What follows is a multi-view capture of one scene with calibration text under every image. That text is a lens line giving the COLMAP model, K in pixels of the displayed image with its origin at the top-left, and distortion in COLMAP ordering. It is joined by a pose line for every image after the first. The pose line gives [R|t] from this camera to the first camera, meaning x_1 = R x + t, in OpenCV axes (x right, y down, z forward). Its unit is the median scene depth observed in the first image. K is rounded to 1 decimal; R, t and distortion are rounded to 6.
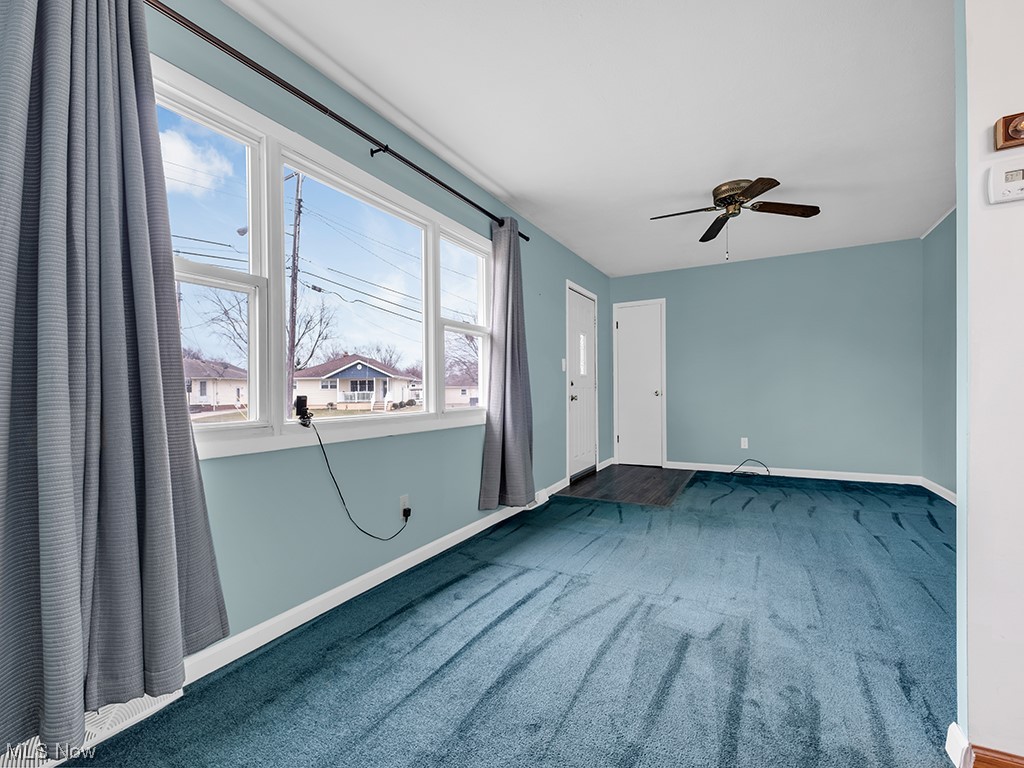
lens RADIAL K [[449.0, 0, 512.1], [0, 449.0, 361.5], [0, 0, 1]] dist [0.000487, -0.000724]
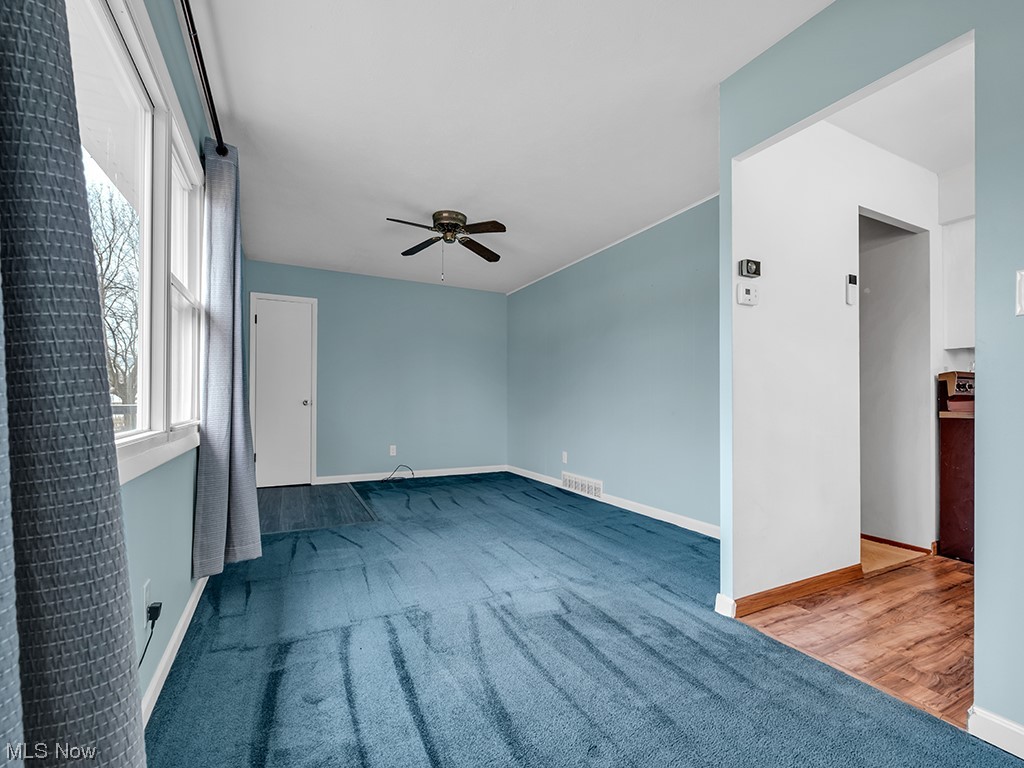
lens RADIAL K [[459.7, 0, 512.9], [0, 459.7, 373.6], [0, 0, 1]] dist [0.006989, -0.000634]
pose [[0.559348, 0.065038, 0.826377, -0.465557], [-0.069626, 0.997081, -0.031346, 0.028507], [-0.826004, -0.040004, 0.562244, 0.316350]]
